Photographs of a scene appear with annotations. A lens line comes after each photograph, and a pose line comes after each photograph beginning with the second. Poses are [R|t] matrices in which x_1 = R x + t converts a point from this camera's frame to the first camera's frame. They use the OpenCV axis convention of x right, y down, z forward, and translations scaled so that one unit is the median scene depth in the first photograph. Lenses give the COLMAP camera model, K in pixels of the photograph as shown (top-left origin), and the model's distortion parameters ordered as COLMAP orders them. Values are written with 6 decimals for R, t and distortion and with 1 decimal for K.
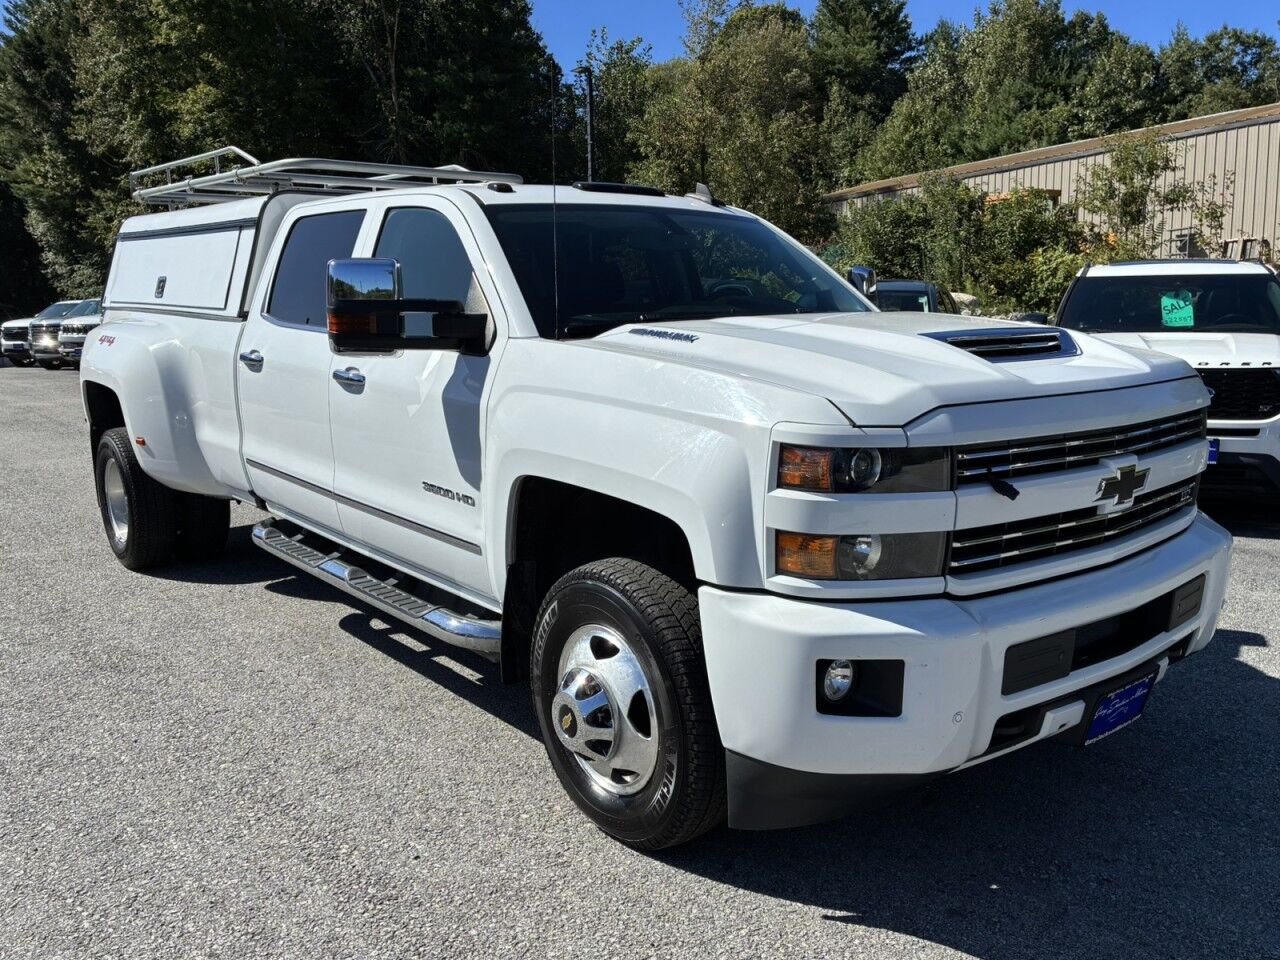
lens RADIAL K [[941.9, 0, 640.0], [0, 941.9, 480.0], [0, 0, 1]] dist [0.050921, -0.042717]
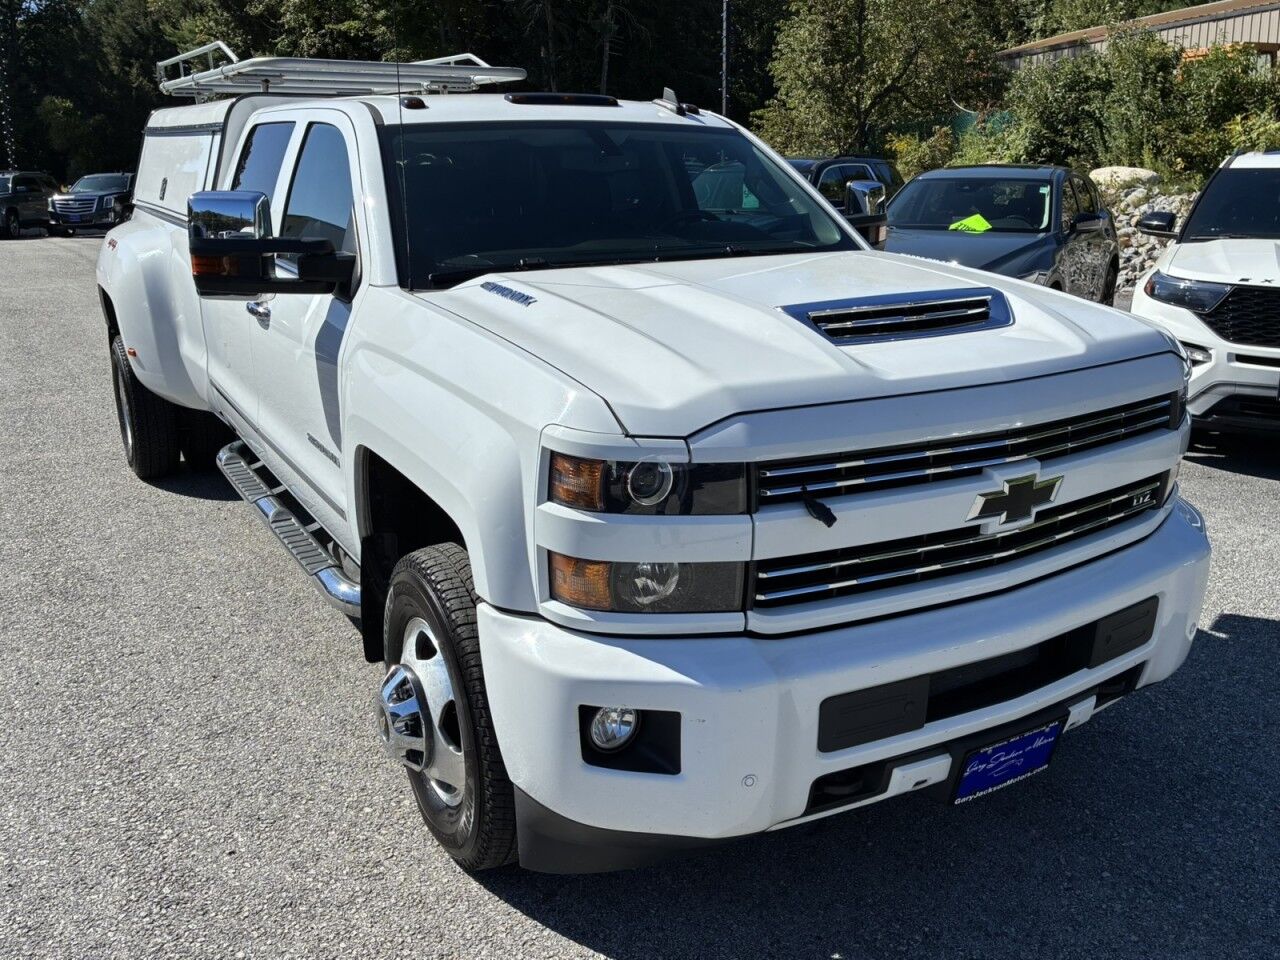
lens RADIAL K [[984.3, 0, 641.8], [0, 984.3, 436.3], [0, 0, 1]] dist [0.076904, -0.074351]
pose [[0.990190, 0.037829, -0.134513, 0.297589], [-0.027997, 0.996847, 0.074247, -0.101541], [0.136897, -0.069752, 0.988126, 0.114580]]
